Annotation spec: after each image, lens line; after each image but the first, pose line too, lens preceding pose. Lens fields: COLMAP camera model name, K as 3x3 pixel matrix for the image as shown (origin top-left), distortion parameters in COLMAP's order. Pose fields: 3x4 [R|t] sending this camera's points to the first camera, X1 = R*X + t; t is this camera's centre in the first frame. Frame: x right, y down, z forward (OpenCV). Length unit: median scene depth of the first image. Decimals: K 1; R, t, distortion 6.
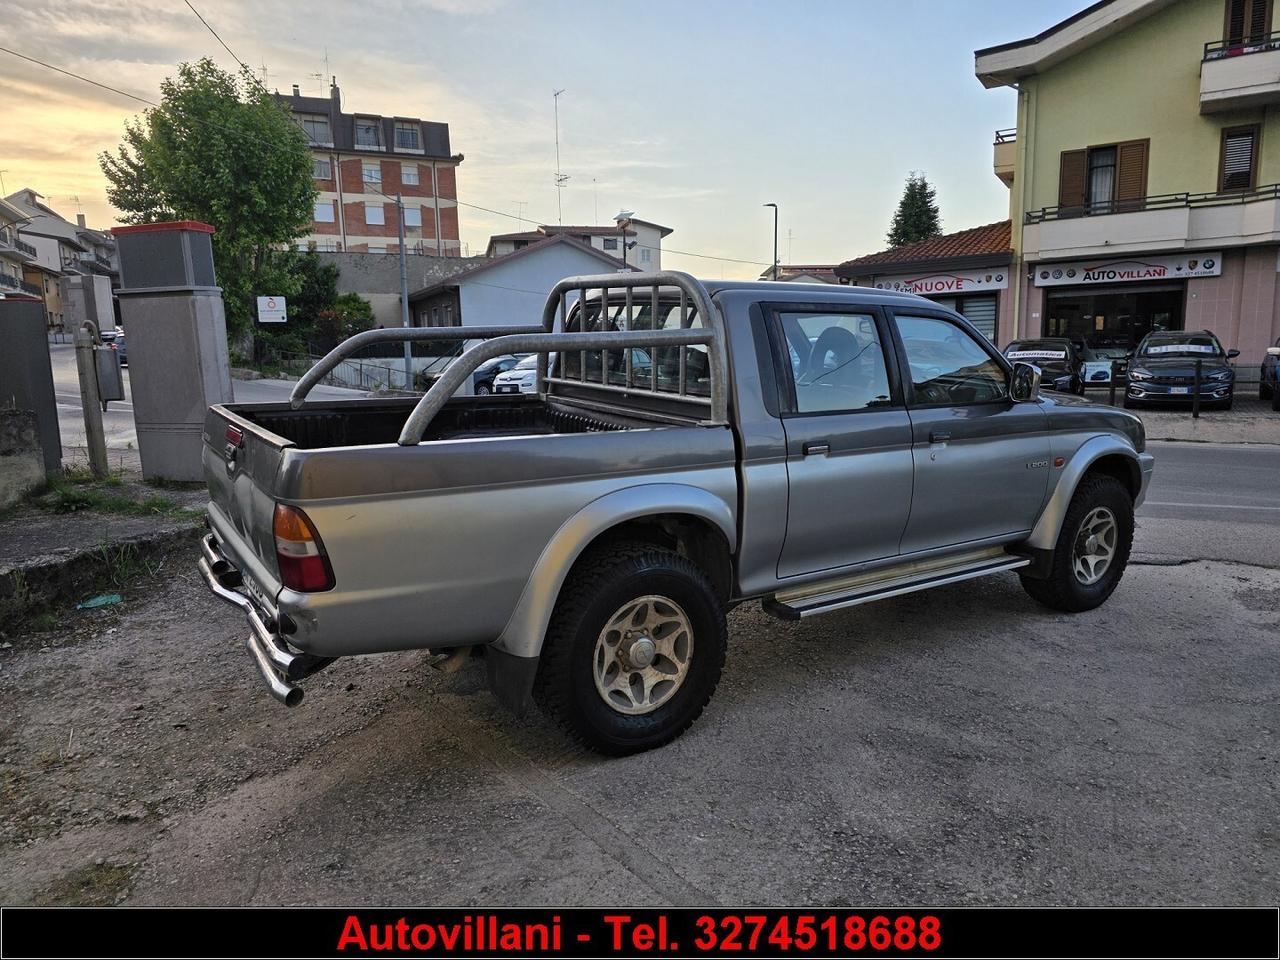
lens RADIAL K [[863.5, 0, 641.7], [0, 863.5, 492.3], [0, 0, 1]] dist [0.051686, -0.043793]
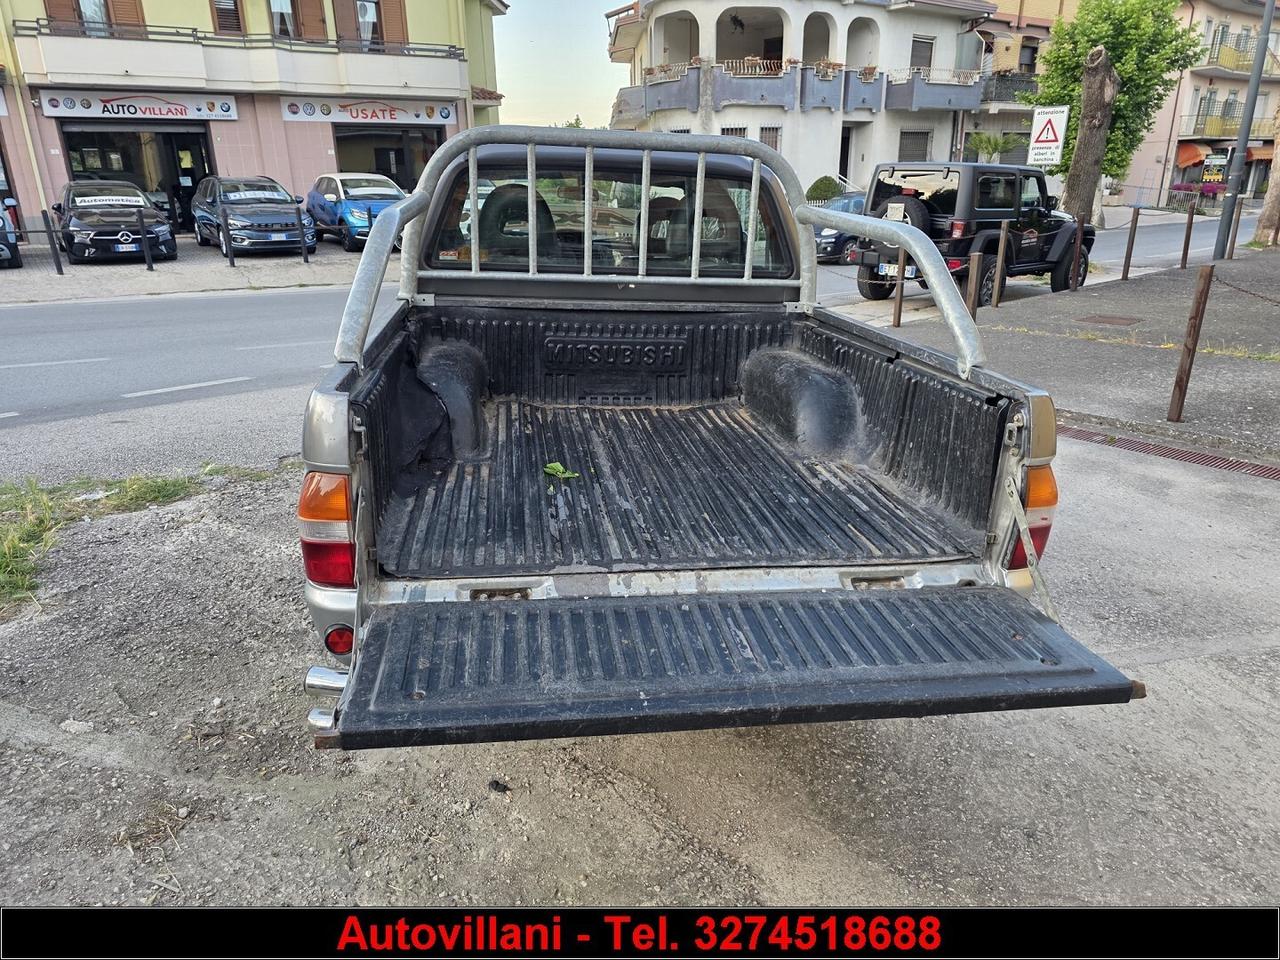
lens RADIAL K [[859.7, 0, 649.9], [0, 859.7, 485.4], [0, 0, 1]] dist [0.043353, -0.035540]
pose [[0.417701, -0.291000, 0.860723, -0.135335], [0.143325, 0.956566, 0.253849, -0.023527], [-0.897209, 0.017330, 0.441266, 0.107423]]
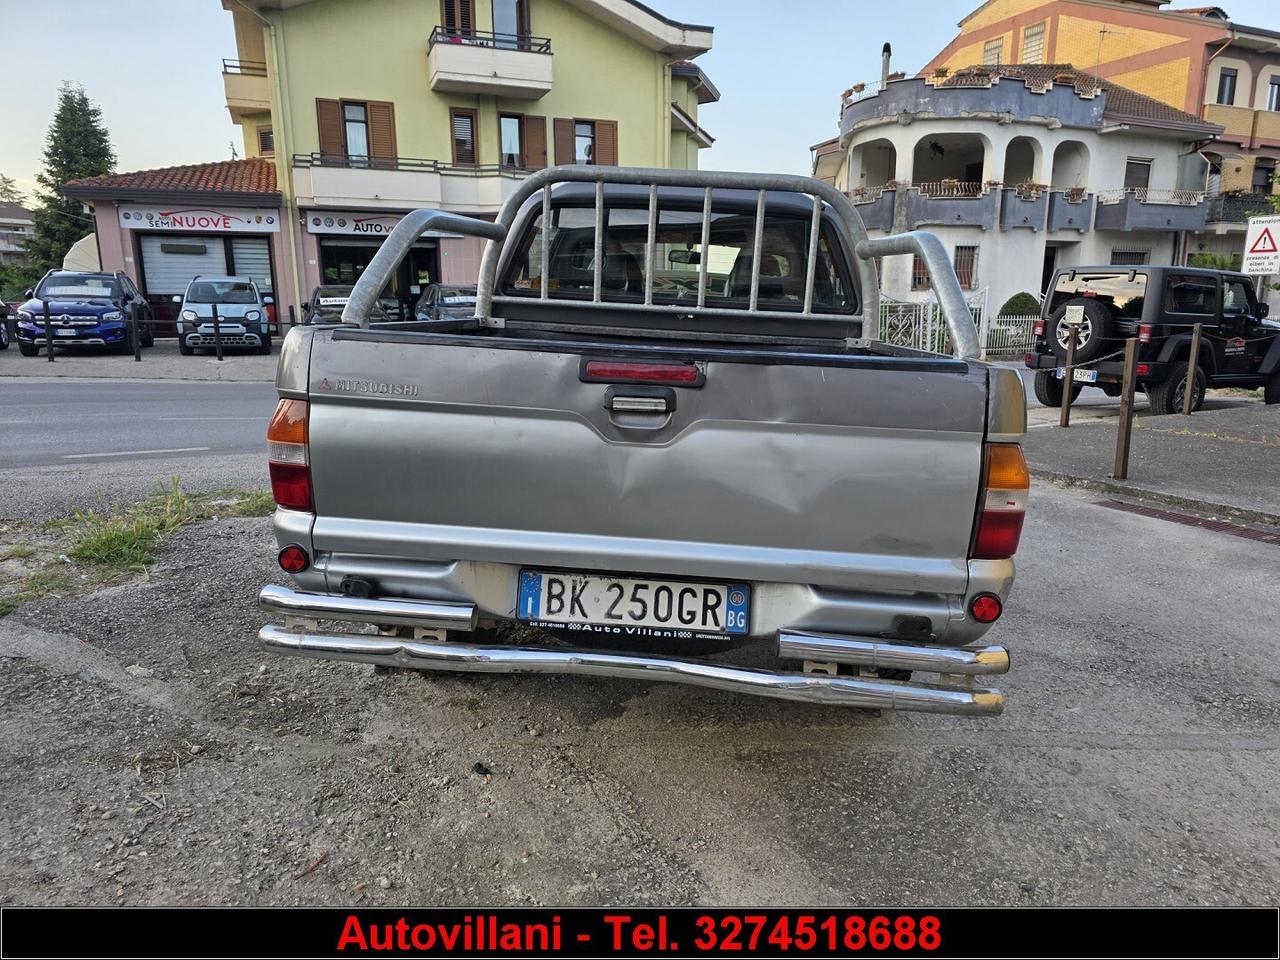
lens RADIAL K [[863.2, 0, 659.2], [0, 863.2, 485.3], [0, 0, 1]] dist [0.045186, -0.038667]
pose [[0.602300, -0.144583, 0.785067, -0.127905], [0.108980, 0.989146, 0.098559, -0.005836], [-0.790796, 0.026195, 0.611519, 0.086802]]
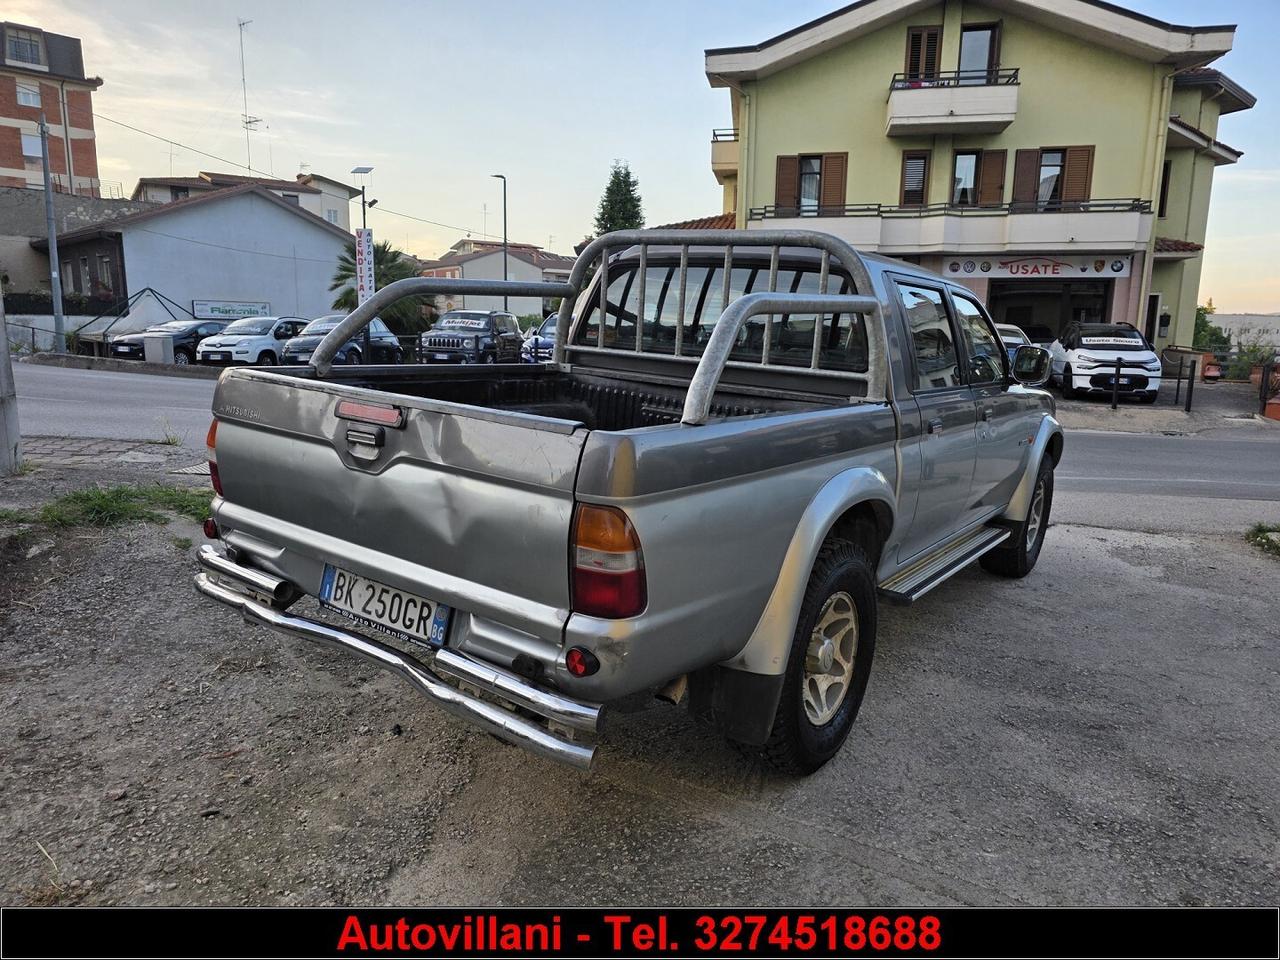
lens RADIAL K [[864.8, 0, 643.2], [0, 864.8, 485.3], [0, 0, 1]] dist [0.042672, -0.034267]
pose [[0.935327, -0.023458, 0.353006, -0.070039], [0.017191, 0.999634, 0.020878, -0.001828], [-0.353367, -0.013459, 0.935388, 0.032550]]
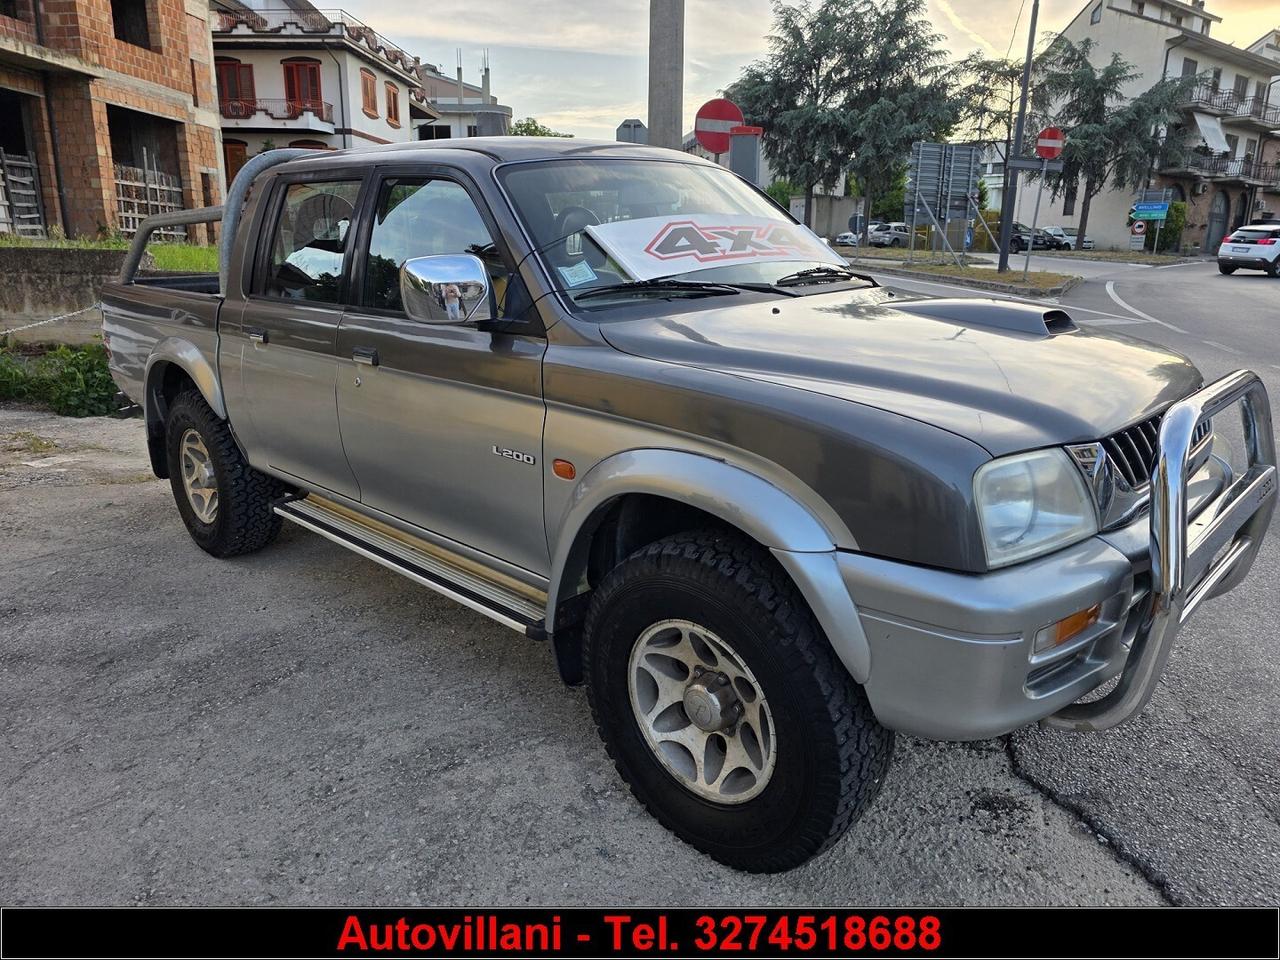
lens RADIAL K [[856.5, 0, 640.0], [0, 856.5, 480.0], [0, 0, 1]] dist [0.047284, -0.034757]
pose [[0.212696, 0.262315, -0.941250, 0.188402], [-0.172787, 0.958208, 0.227996, -0.029112], [0.961720, 0.114142, 0.249132, 0.184789]]
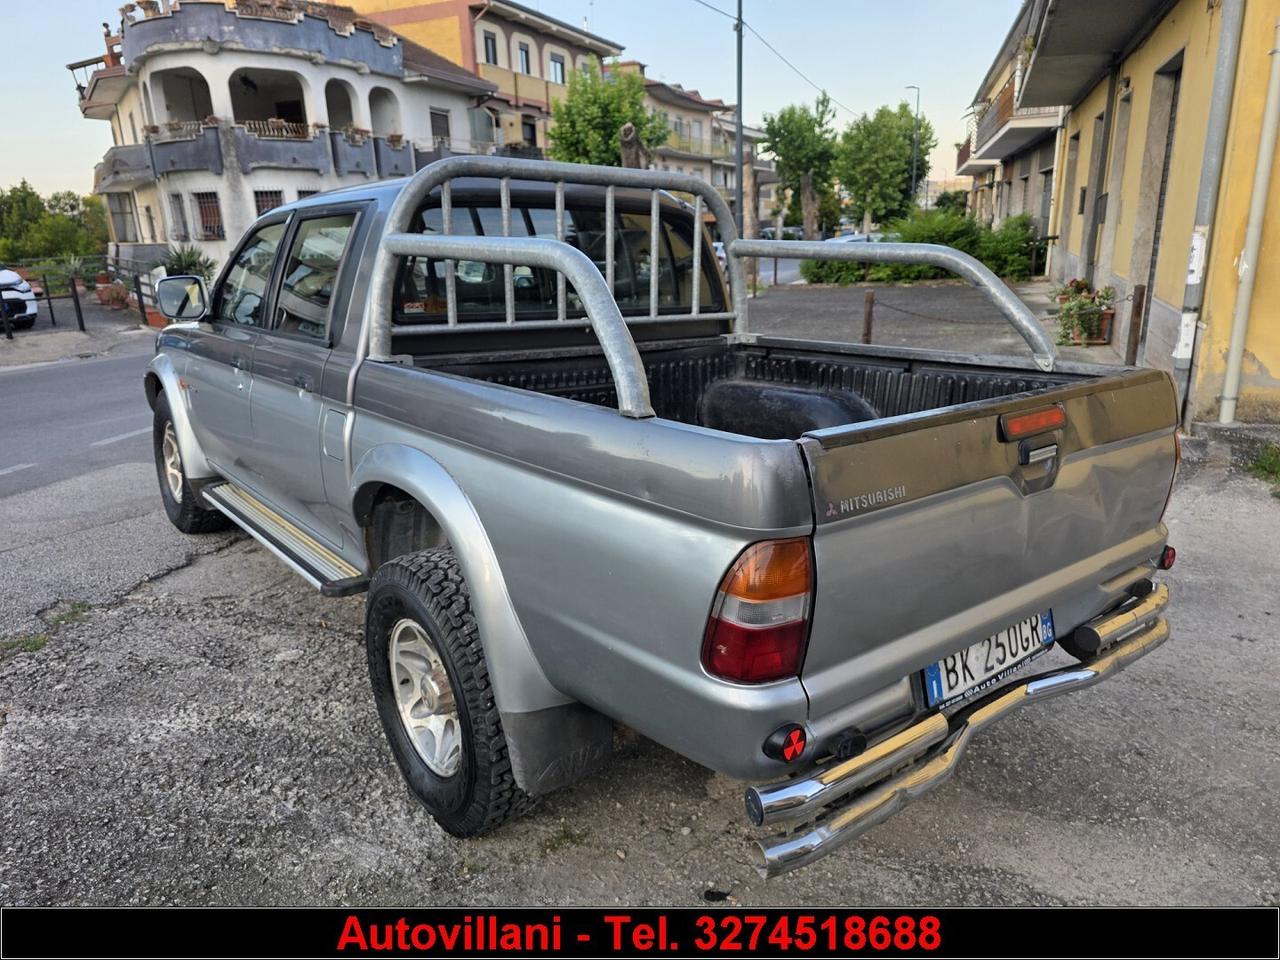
lens RADIAL K [[856.5, 0, 640.0], [0, 856.5, 480.0], [0, 0, 1]] dist [0.047284, -0.034757]
pose [[-0.088840, -0.255209, 0.962796, -0.138646], [0.189786, 0.944572, 0.267891, -0.031682], [-0.977798, 0.206525, -0.035481, 0.176563]]
